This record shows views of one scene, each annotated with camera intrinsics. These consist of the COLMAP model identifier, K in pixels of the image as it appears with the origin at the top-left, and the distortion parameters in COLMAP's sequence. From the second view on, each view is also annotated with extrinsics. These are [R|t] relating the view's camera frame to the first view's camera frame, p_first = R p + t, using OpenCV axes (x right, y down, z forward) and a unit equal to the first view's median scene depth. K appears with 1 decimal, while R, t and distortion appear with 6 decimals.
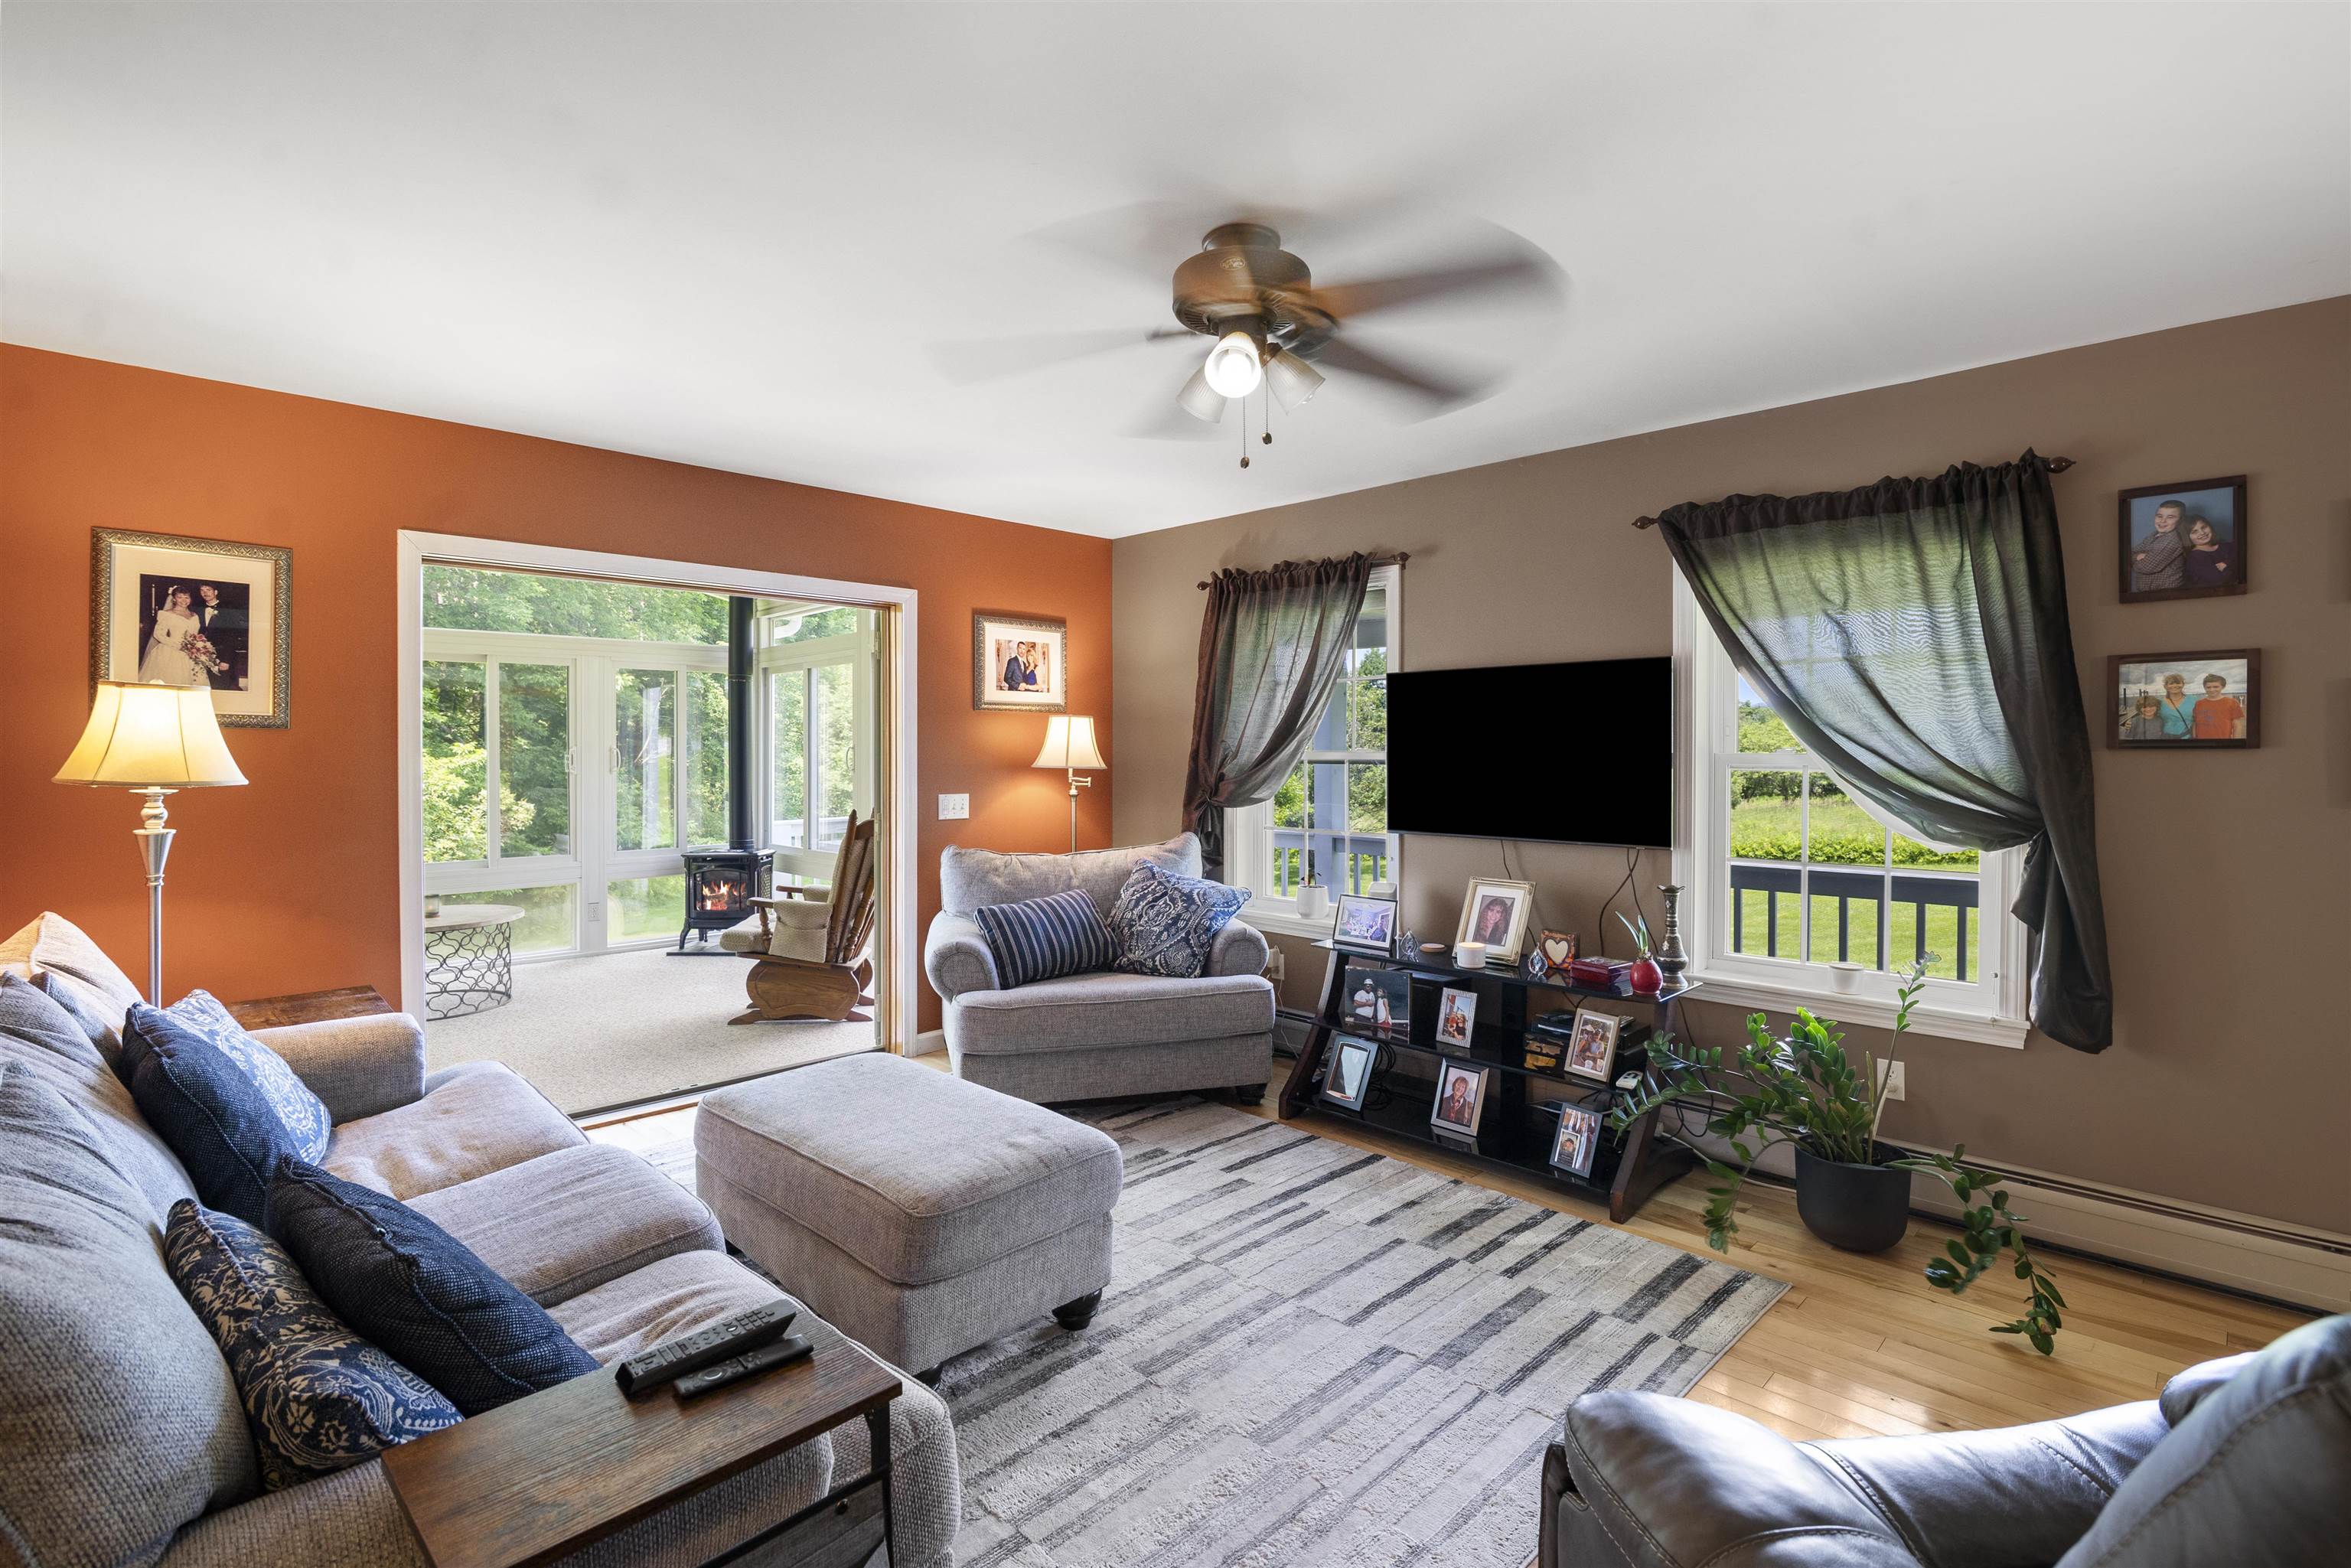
lens RADIAL K [[1096.0, 0, 1196.0], [0, 1096.0, 761.1], [0, 0, 1]] dist [-0.020388, -0.000083]
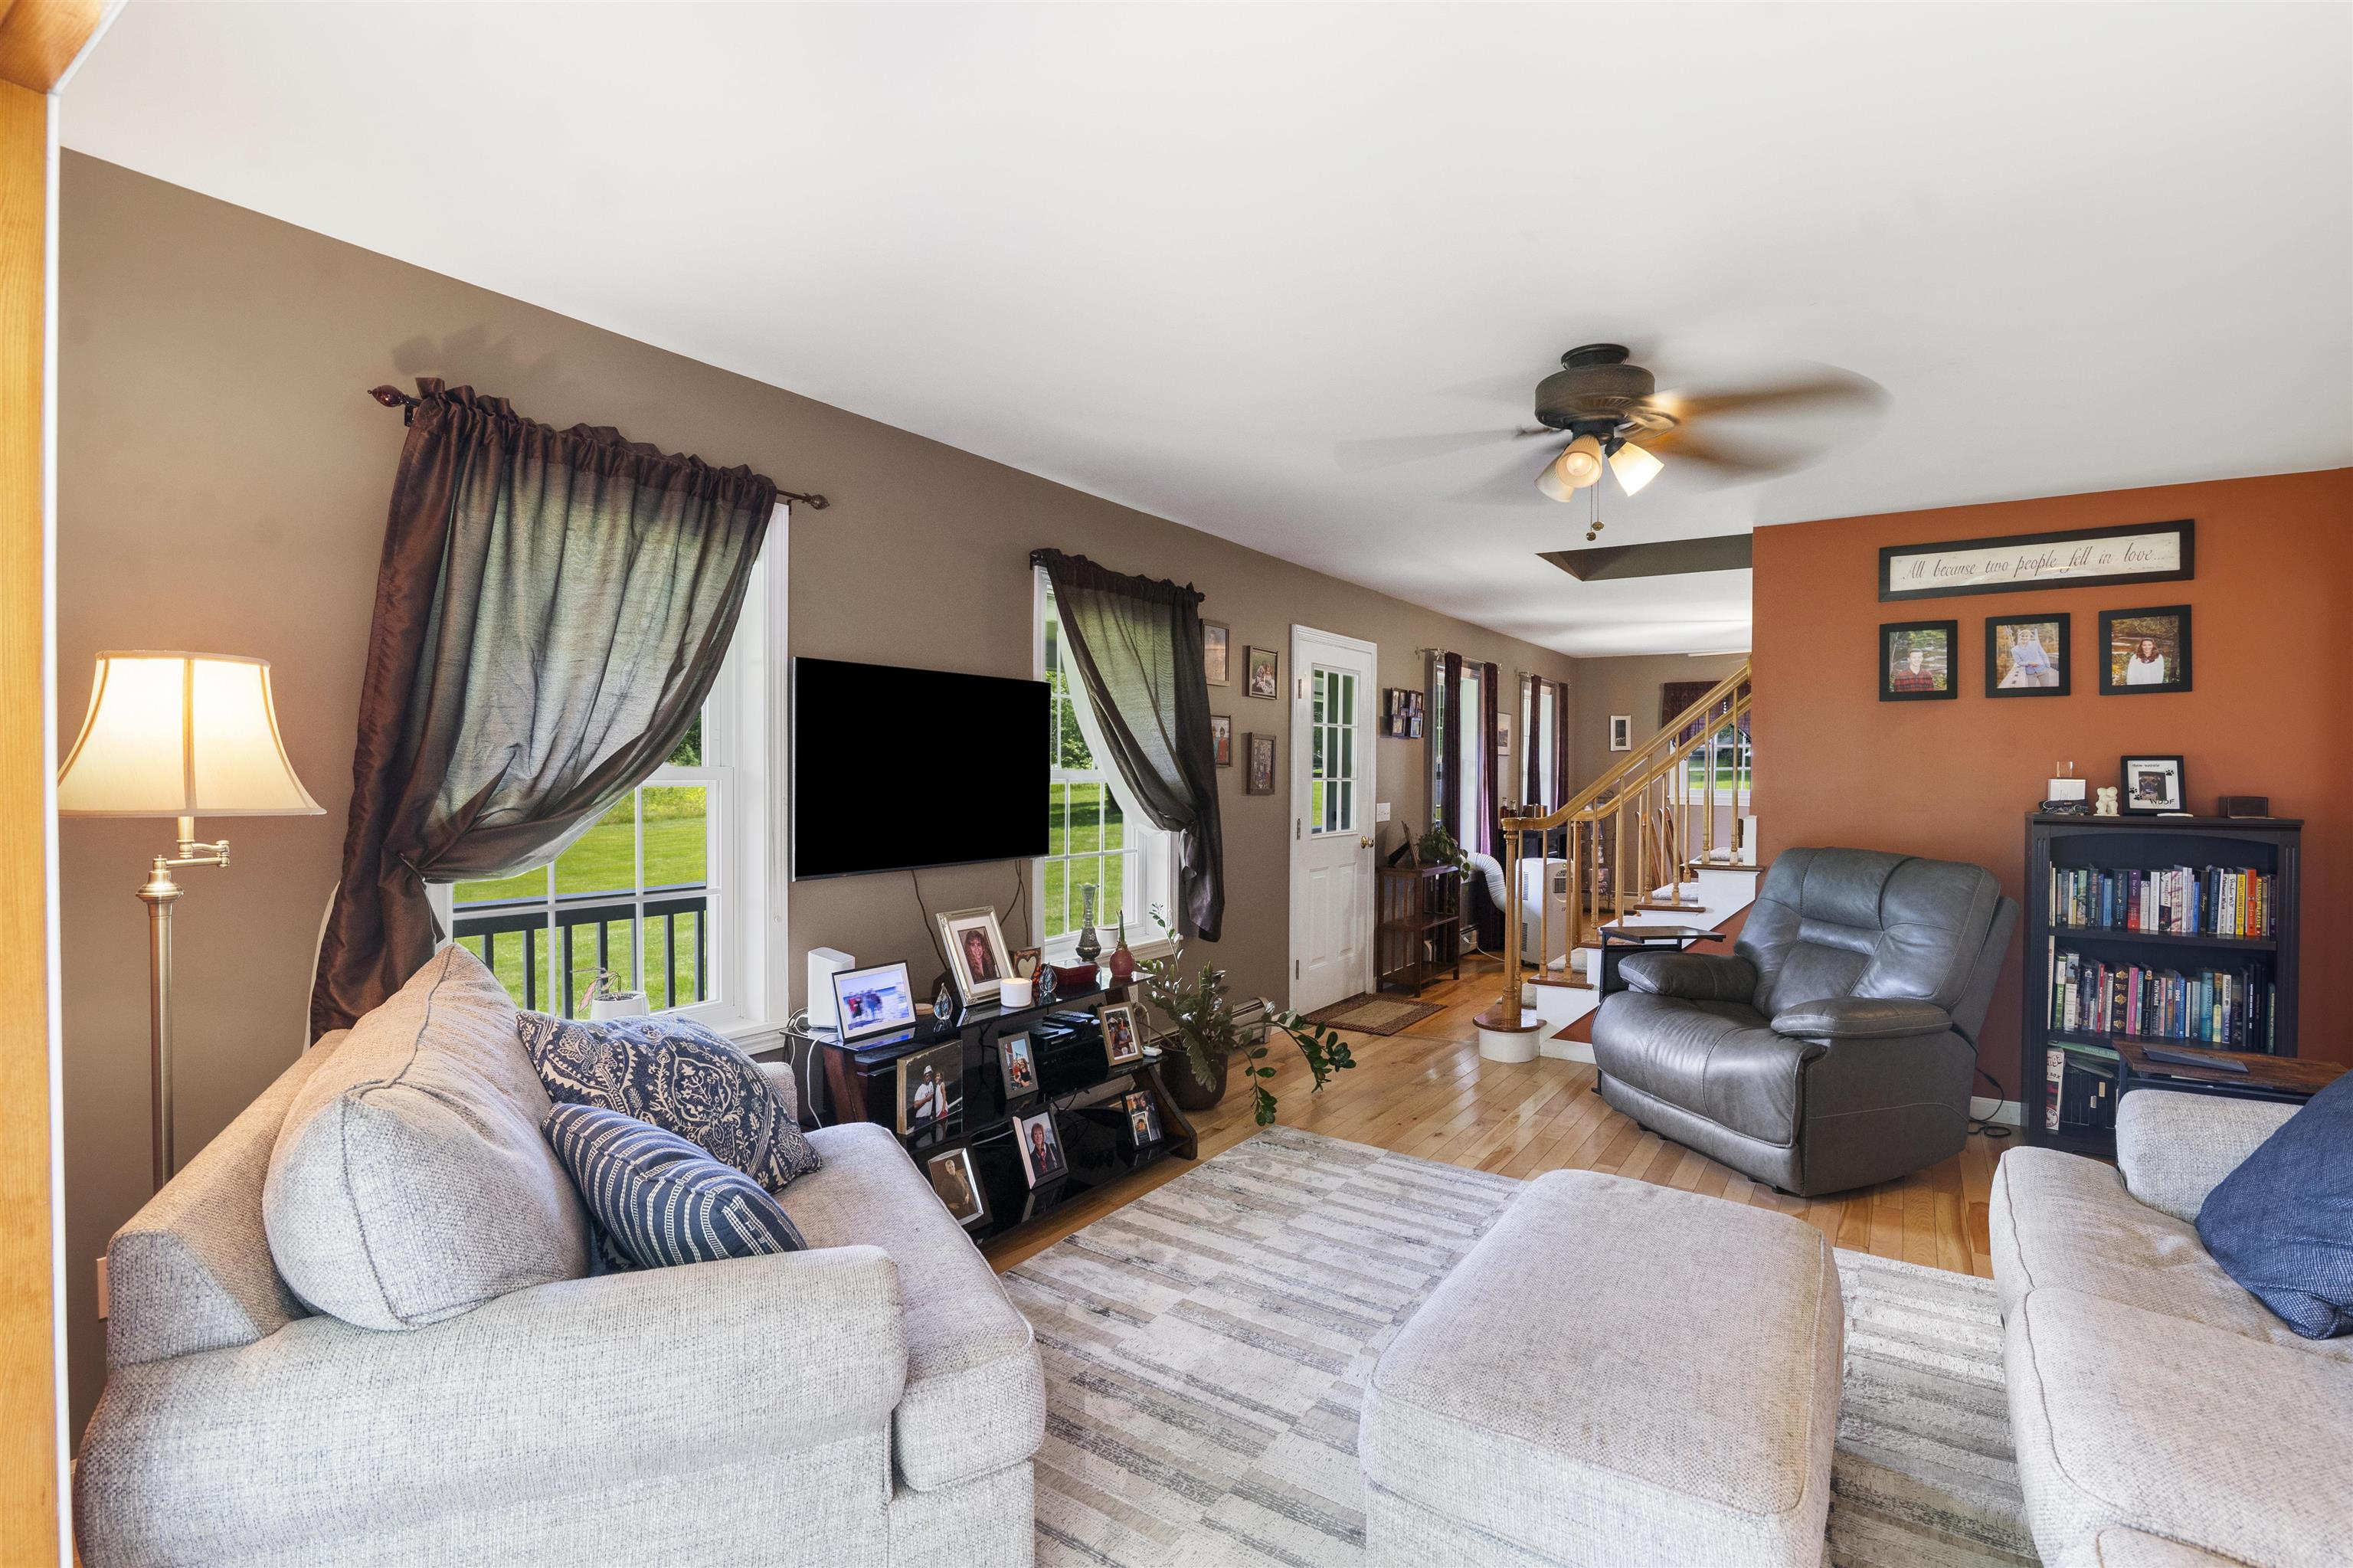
lens RADIAL K [[1097.0, 0, 1193.3], [0, 1097.0, 790.6], [0, 0, 1]] dist [-0.020388, -0.000083]
pose [[-0.204211, -0.017981, 0.978762, -0.623401], [0.004948, 0.999800, 0.019400, -0.007510], [-0.978914, 0.008805, -0.204082, 0.968624]]
